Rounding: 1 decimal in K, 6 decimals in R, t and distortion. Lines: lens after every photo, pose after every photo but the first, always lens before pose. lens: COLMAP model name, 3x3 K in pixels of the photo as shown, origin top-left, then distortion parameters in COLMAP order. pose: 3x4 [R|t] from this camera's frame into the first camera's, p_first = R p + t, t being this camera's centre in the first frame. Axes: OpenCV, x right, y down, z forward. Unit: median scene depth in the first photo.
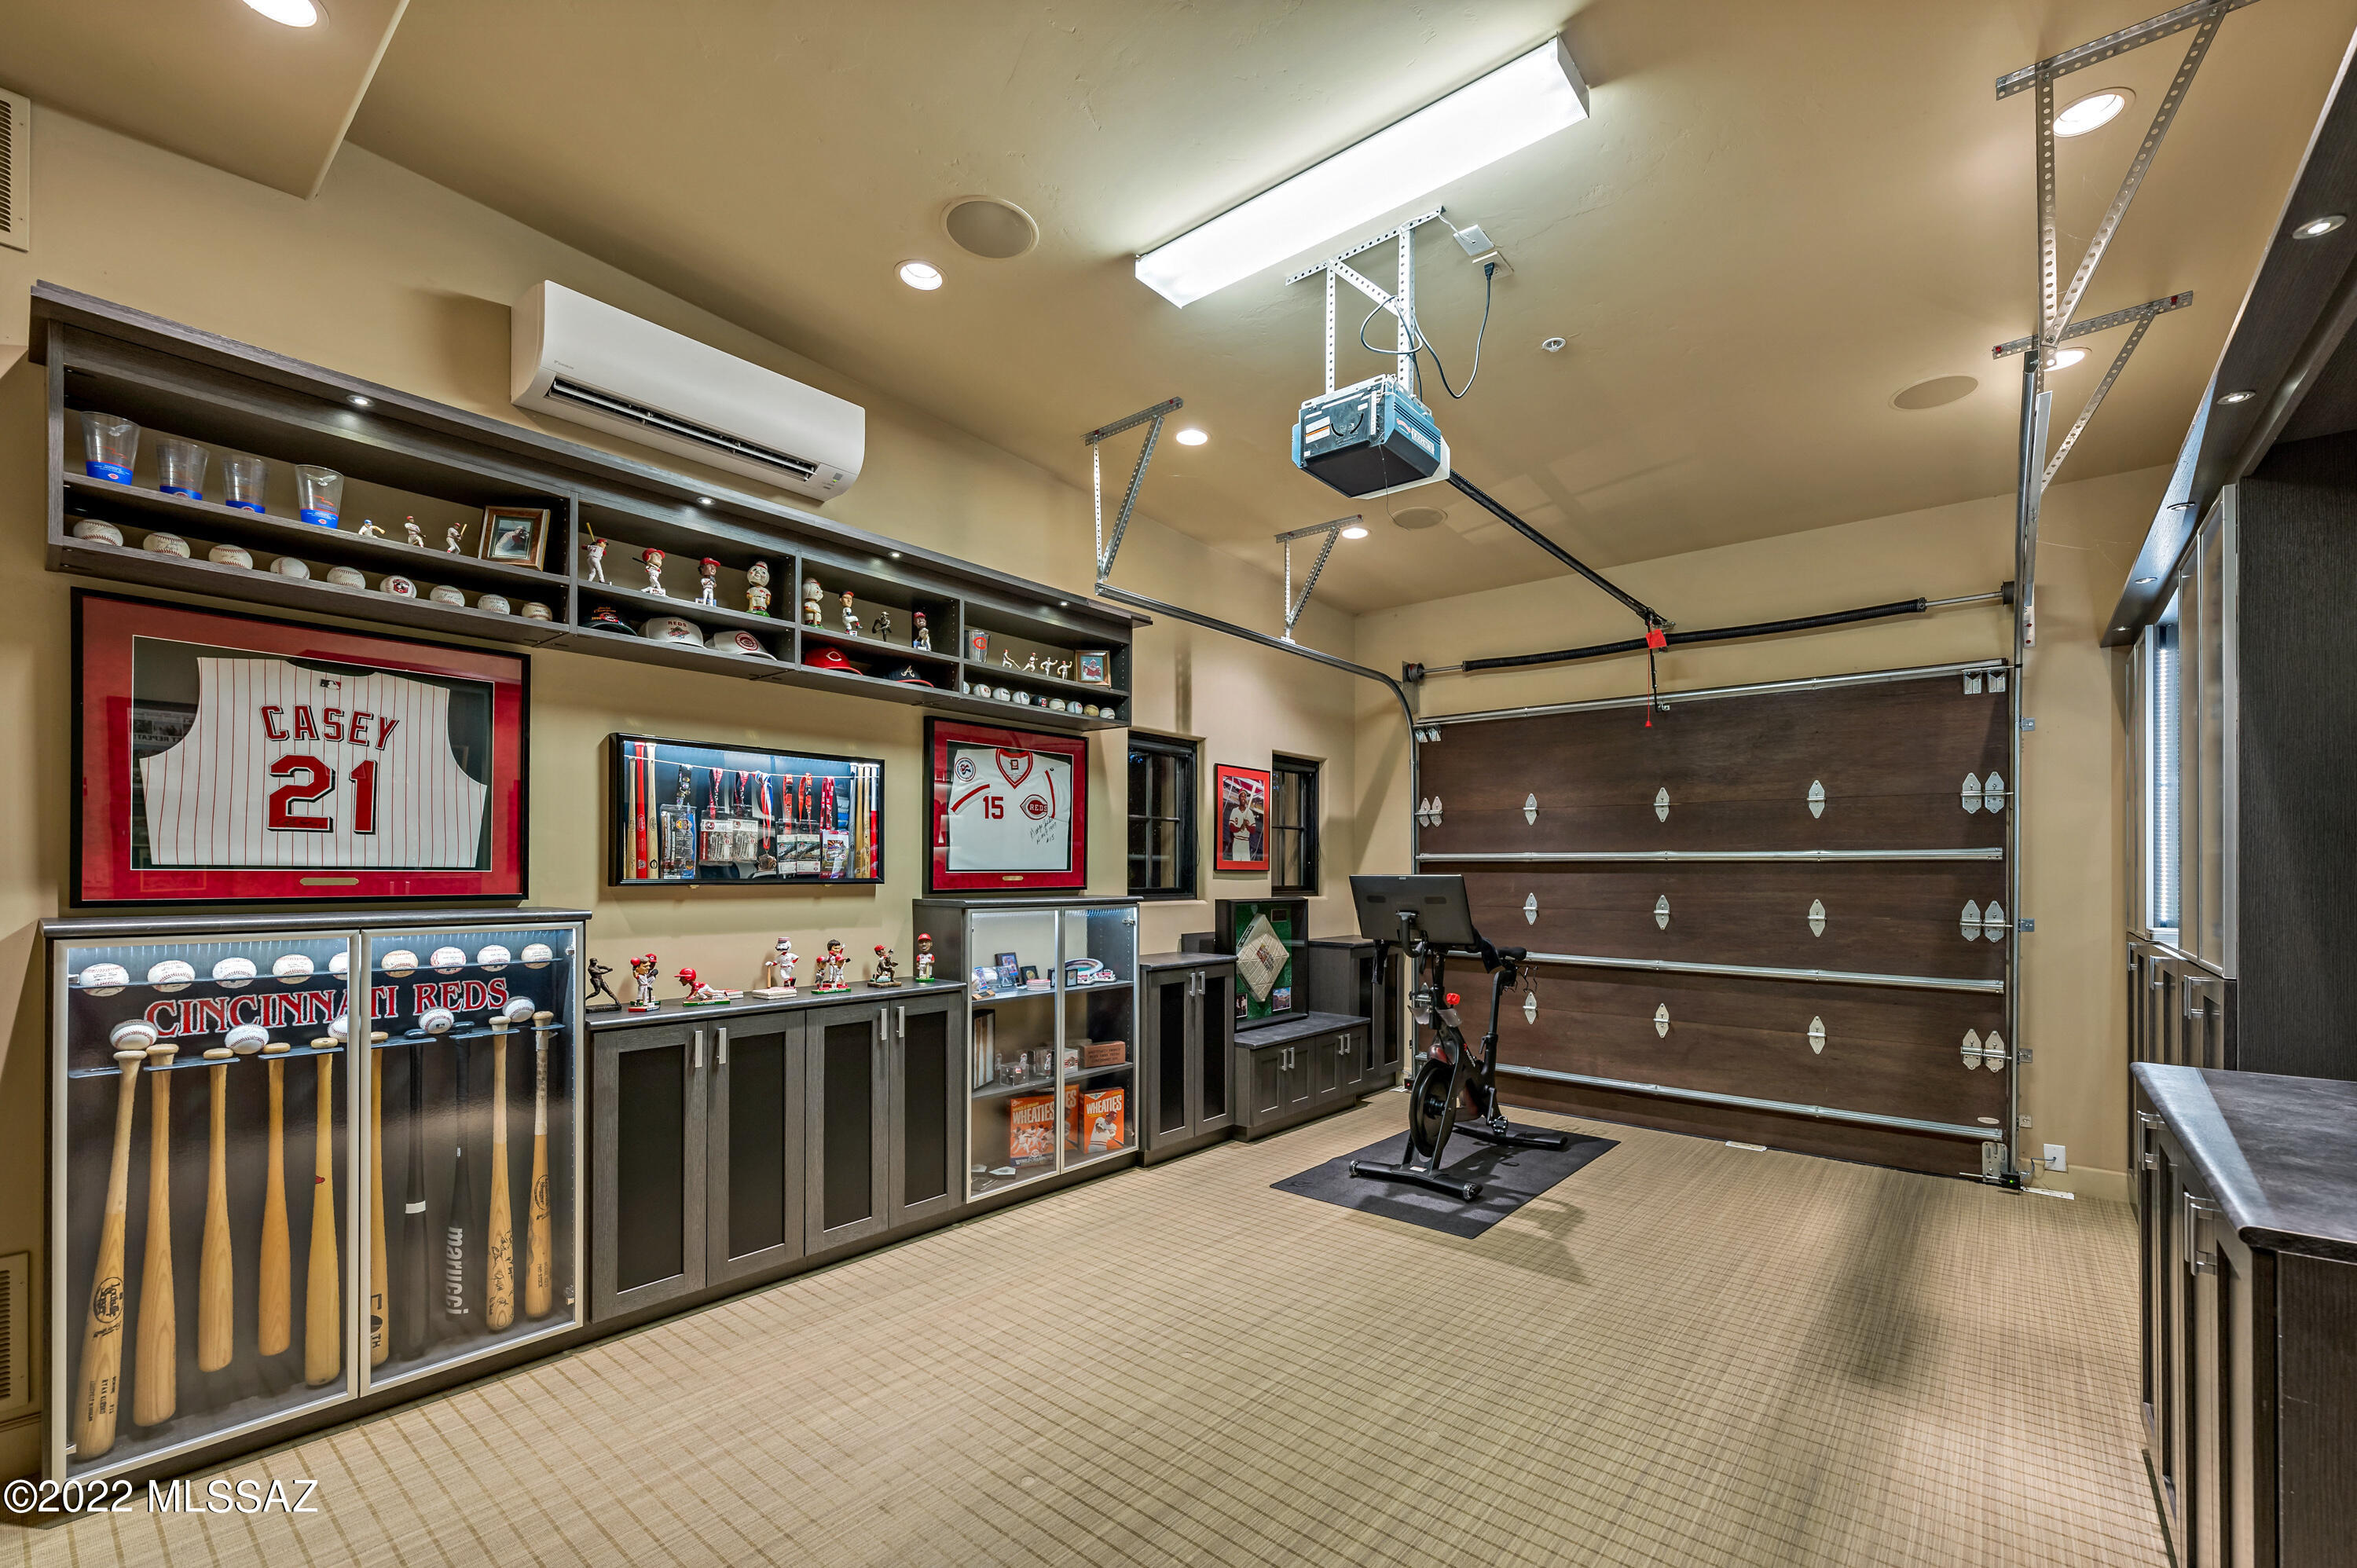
lens RADIAL K [[968.6, 0, 1201.0], [0, 968.6, 865.8], [0, 0, 1]] dist [-0.002042, 0.000625]
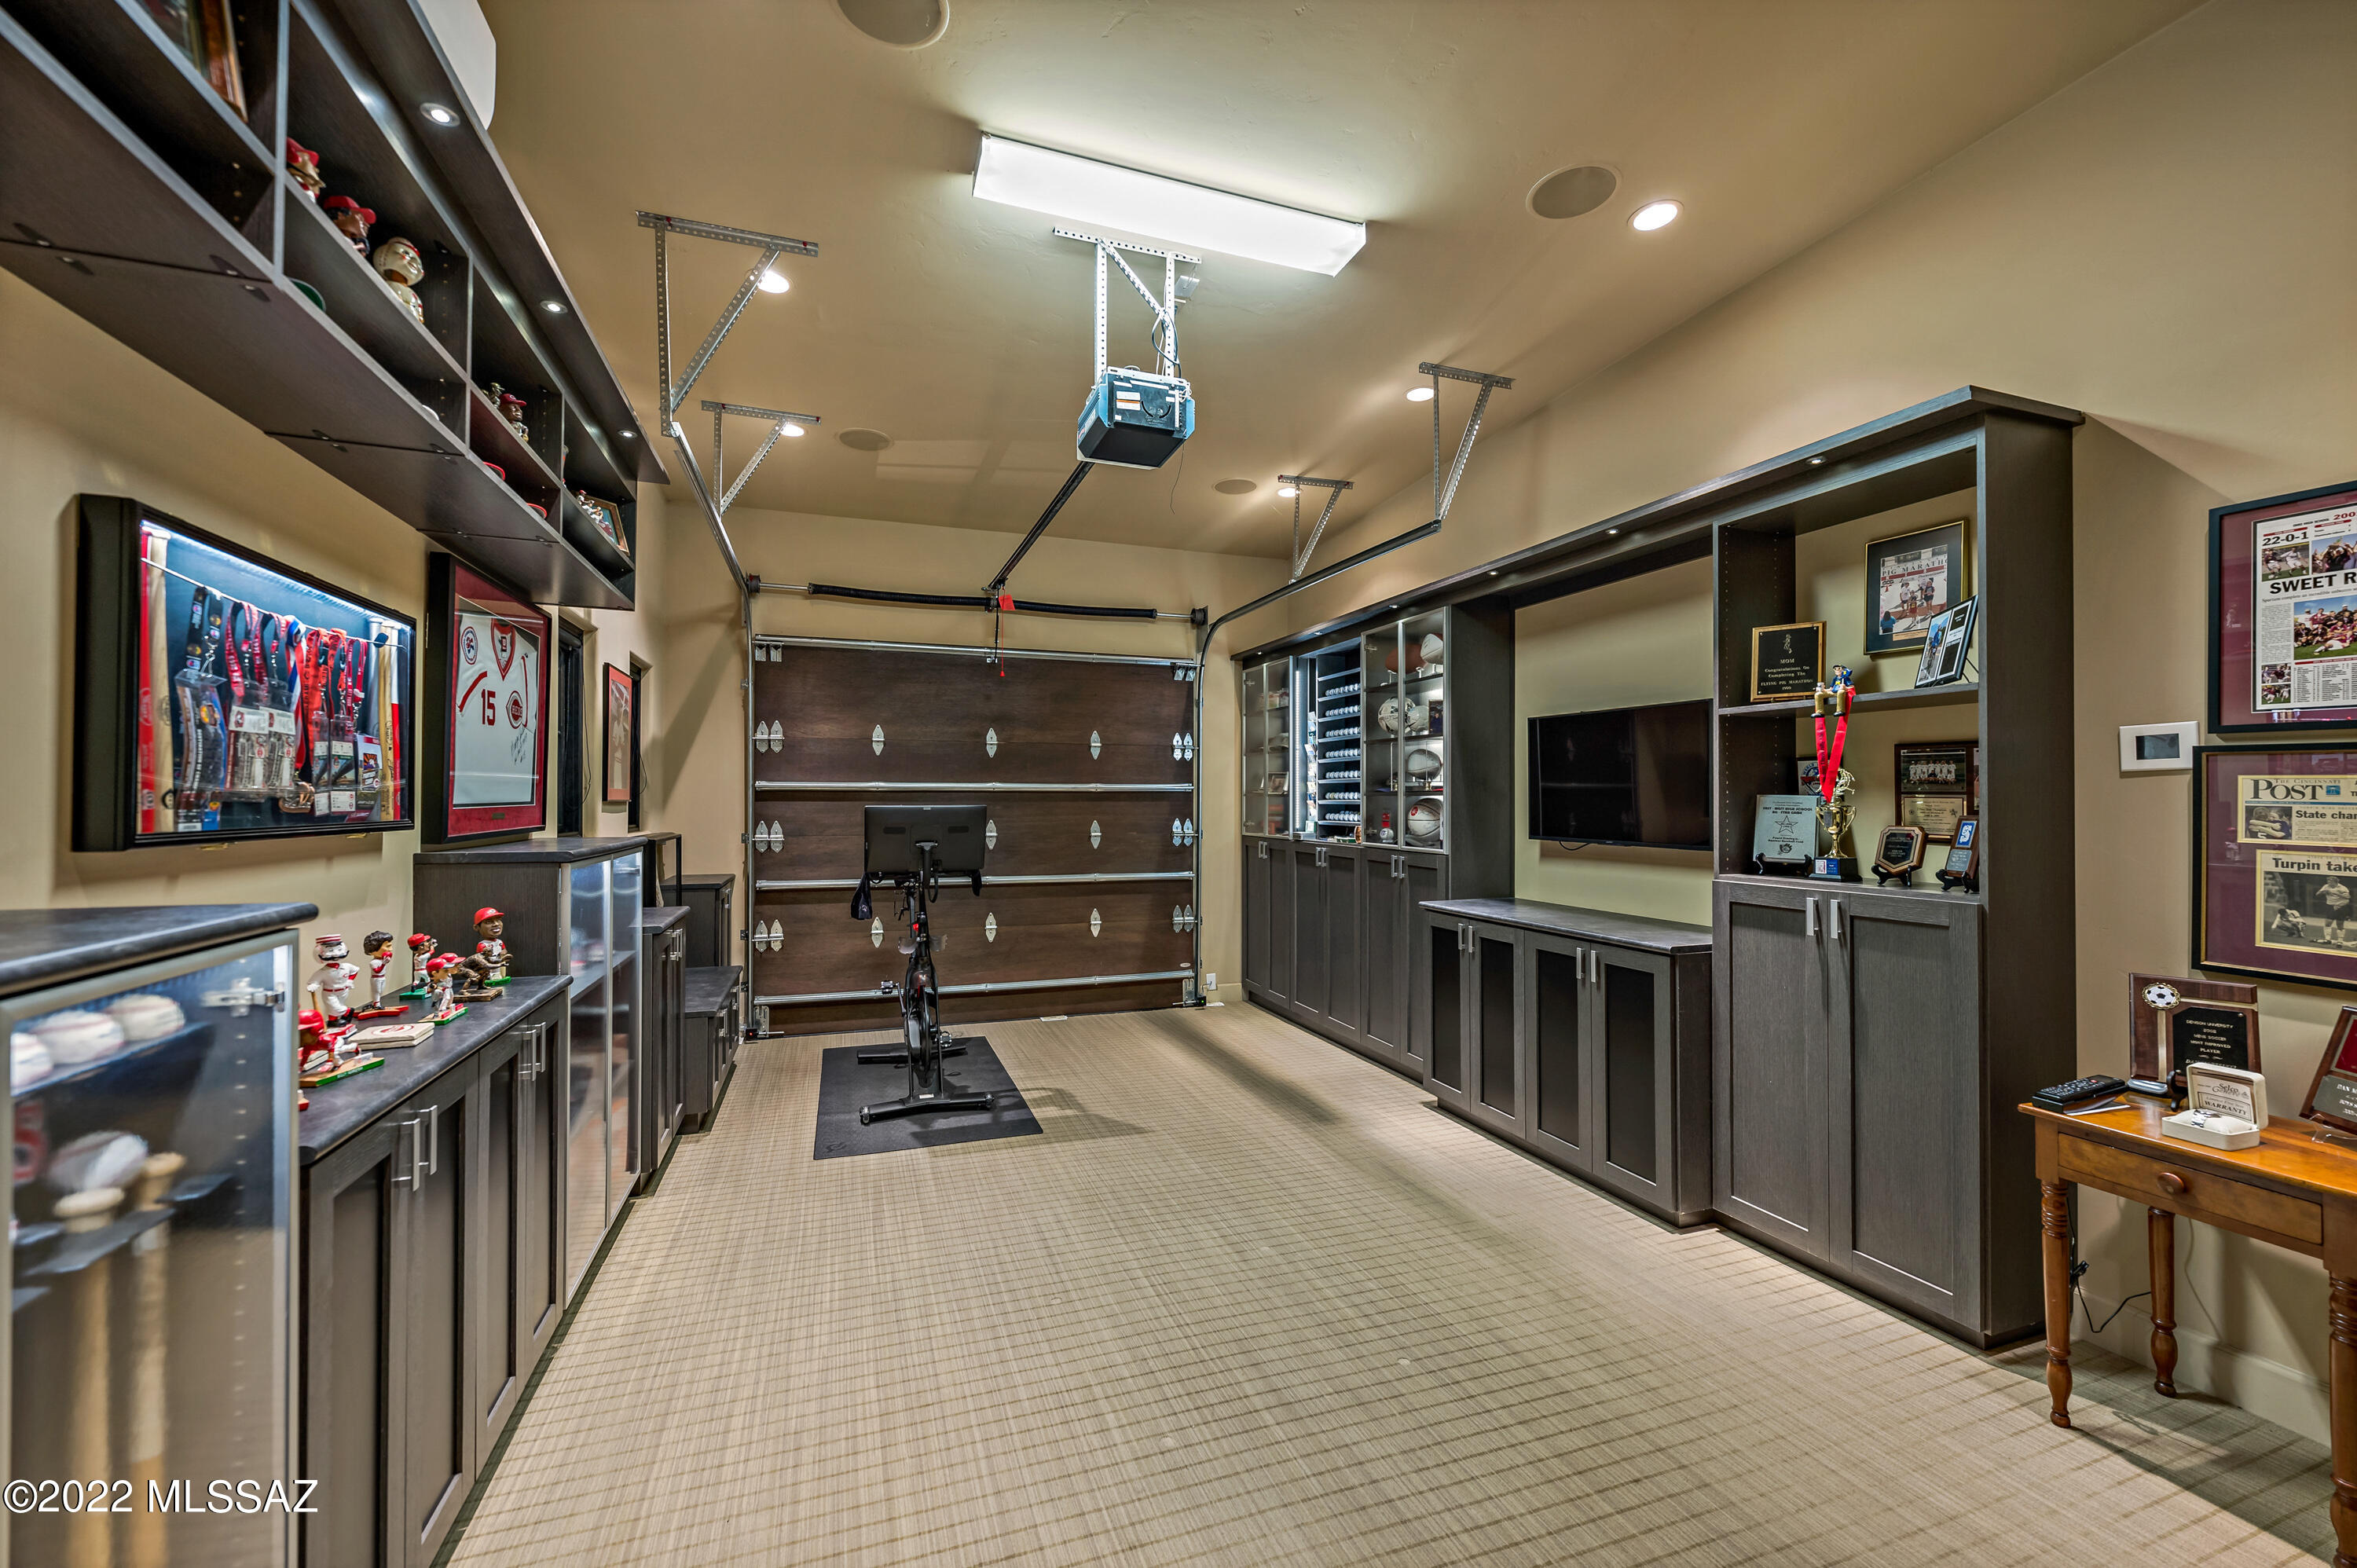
lens RADIAL K [[968.6, 0, 1188.5], [0, 968.6, 786.8], [0, 0, 1]] dist [-0.002042, 0.000625]
pose [[0.500830, 0.006433, 0.865522, -0.489096], [-0.002445, 0.999979, -0.006018, -0.004184], [-0.865542, 0.000898, 0.500835, 0.243571]]
